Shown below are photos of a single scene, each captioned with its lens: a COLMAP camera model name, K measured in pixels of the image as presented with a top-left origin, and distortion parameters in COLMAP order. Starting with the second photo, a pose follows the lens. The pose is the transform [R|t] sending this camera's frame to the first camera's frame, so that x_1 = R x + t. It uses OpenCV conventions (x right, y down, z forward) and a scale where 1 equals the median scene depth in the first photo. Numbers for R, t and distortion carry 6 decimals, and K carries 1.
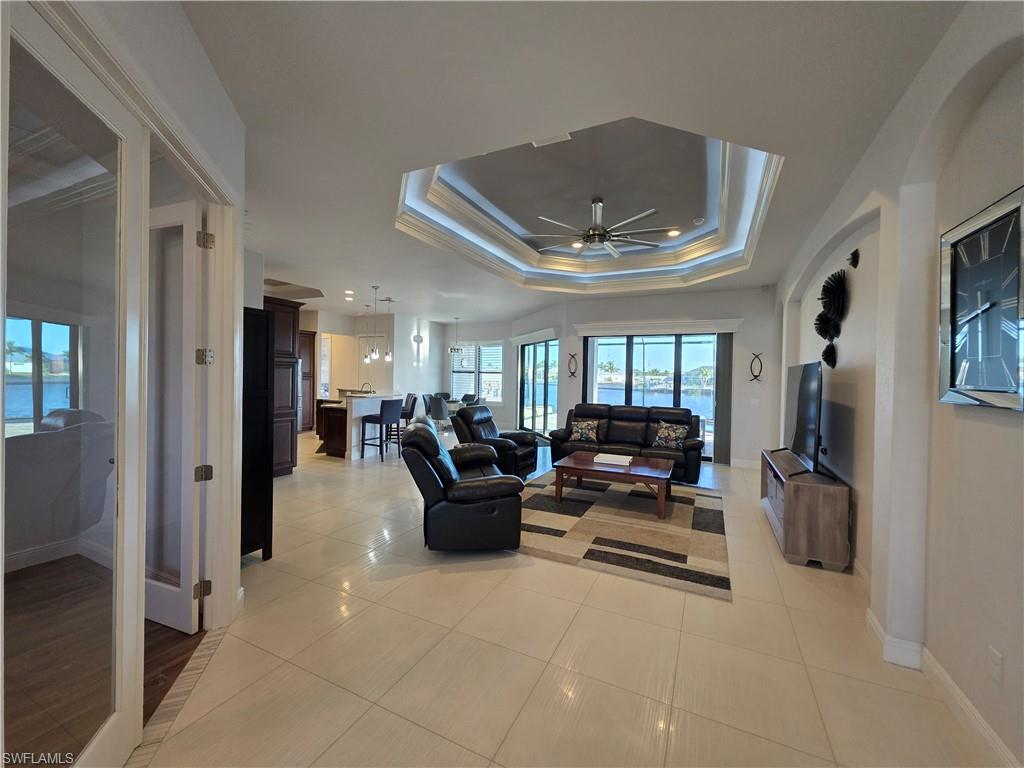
lens RADIAL K [[407.3, 0, 517.5], [0, 407.3, 381.0], [0, 0, 1]] dist [0.003089, 0.000425]
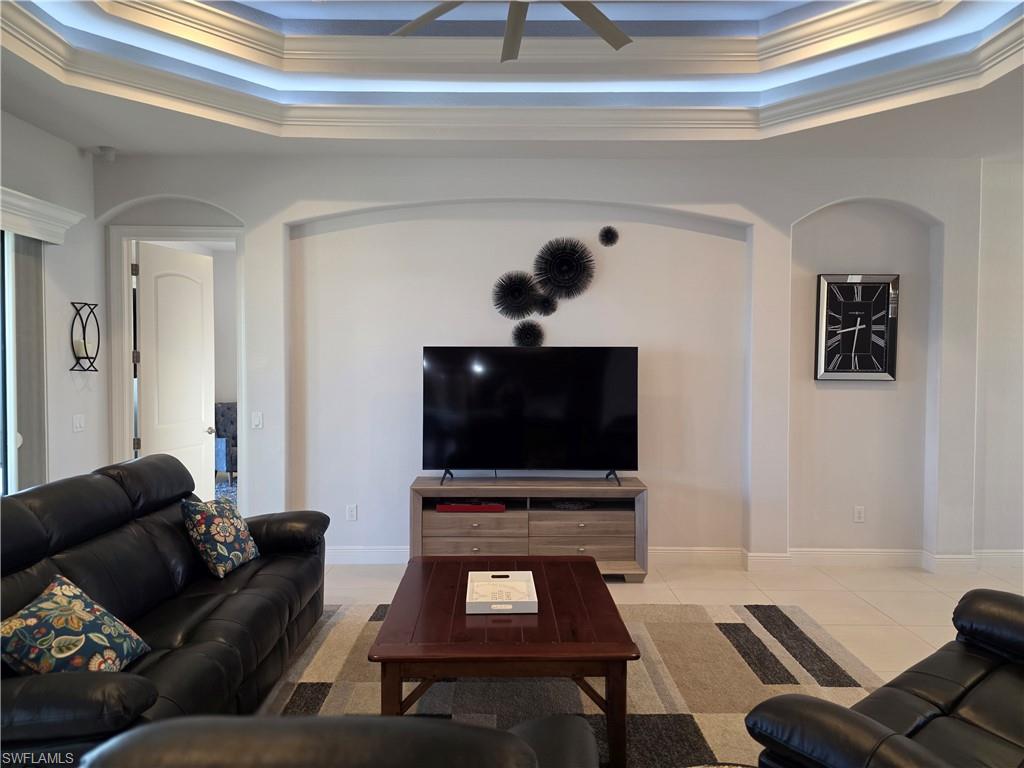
lens RADIAL K [[682.4, 0, 511.1], [0, 682.4, 381.9], [0, 0, 1]] dist [0.079794, -0.082559]
pose [[-0.434241, -0.047590, 0.899539, -0.249765], [0.002047, 0.998549, 0.053816, -0.026317], [-0.900795, 0.025210, -0.433513, 0.947749]]
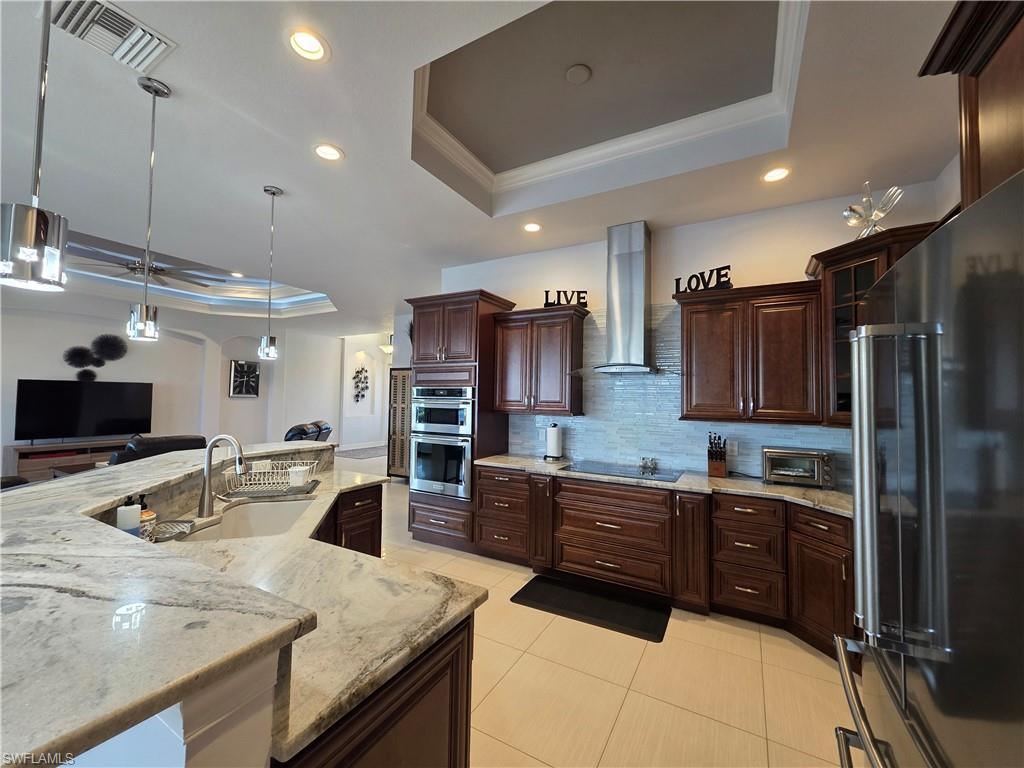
lens RADIAL K [[409.8, 0, 516.2], [0, 409.8, 382.5], [0, 0, 1]] dist [0.004863, -0.000604]
pose [[-0.997270, -0.030889, 0.067063, -0.698519], [-0.032293, 0.999279, -0.019949, -0.035099], [-0.066398, -0.022060, -0.997549, 1.549897]]
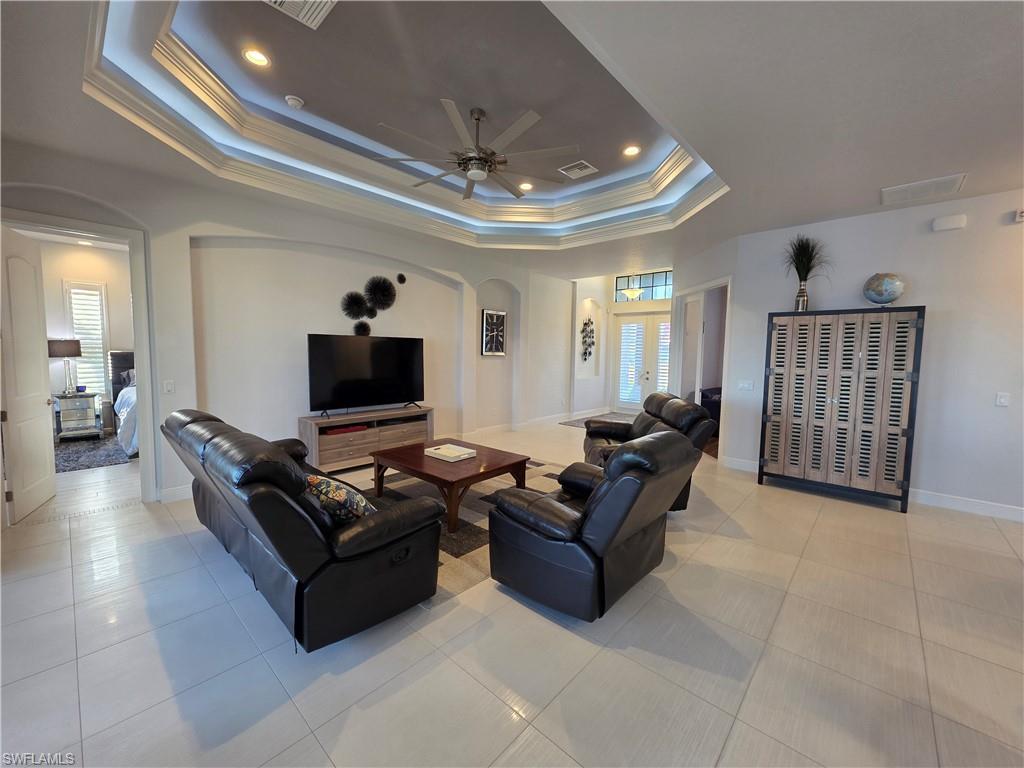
lens RADIAL K [[409.8, 0, 516.2], [0, 409.8, 382.5], [0, 0, 1]] dist [0.004863, -0.000604]
pose [[-0.959383, -0.055310, 0.276632, -0.078020], [-0.029819, 0.994980, 0.095525, -0.019788], [-0.280527, 0.083397, -0.956216, 1.294969]]
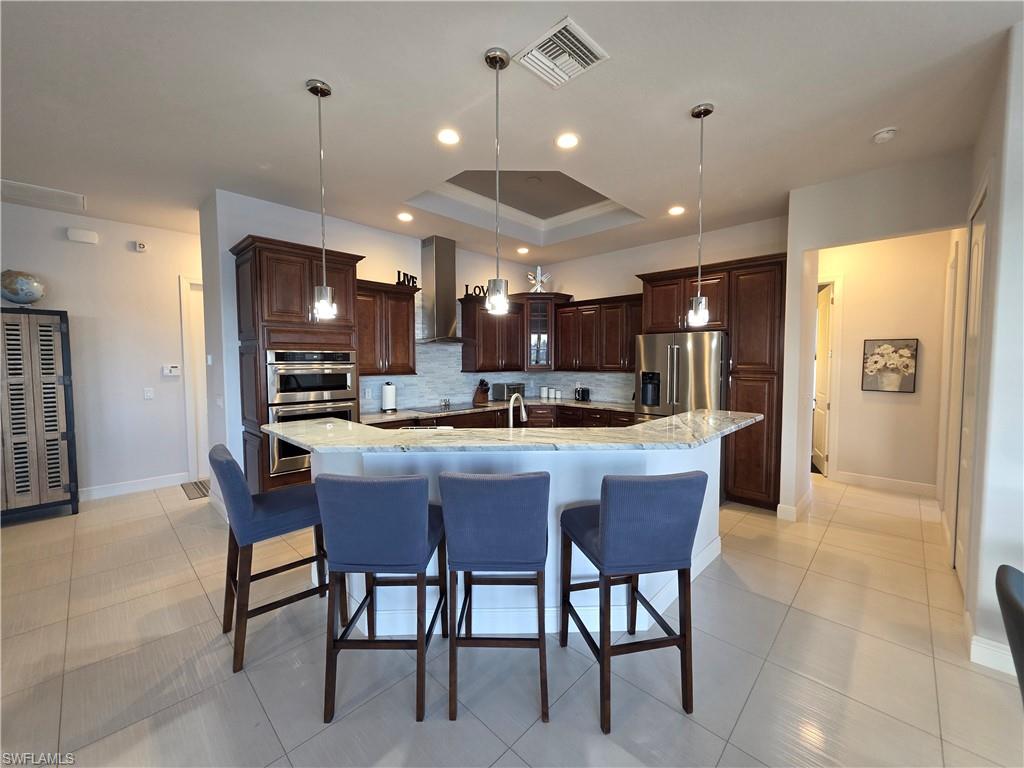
lens RADIAL K [[408.0, 0, 518.6], [0, 408.0, 381.0], [0, 0, 1]] dist [0.003335, 0.000011]
pose [[-0.309653, 0.030205, -0.950370, -0.097872], [-0.017889, 0.999133, 0.037583, -0.021494], [0.950681, 0.028639, -0.308845, 1.381907]]
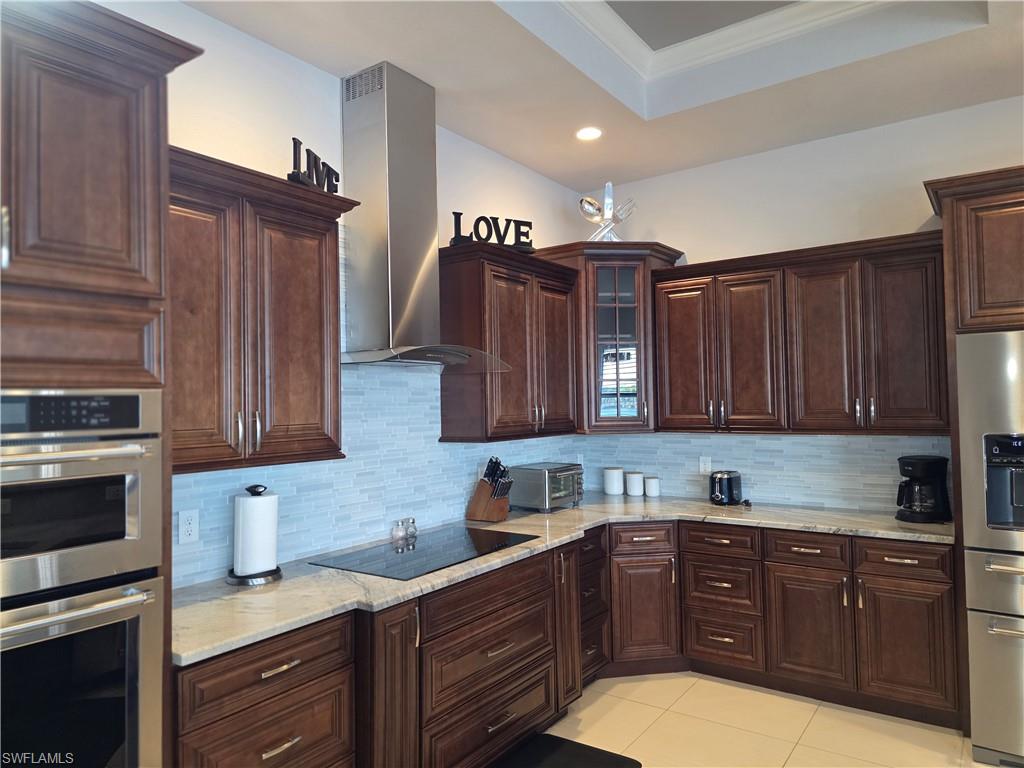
lens RADIAL K [[682.4, 0, 511.1], [0, 682.4, 381.9], [0, 0, 1]] dist [0.079794, -0.082559]
pose [[-0.170111, -0.044940, -0.984400, -0.351952], [0.002392, 0.998938, -0.046017, -0.028312], [0.985422, -0.010183, -0.169823, 1.148198]]
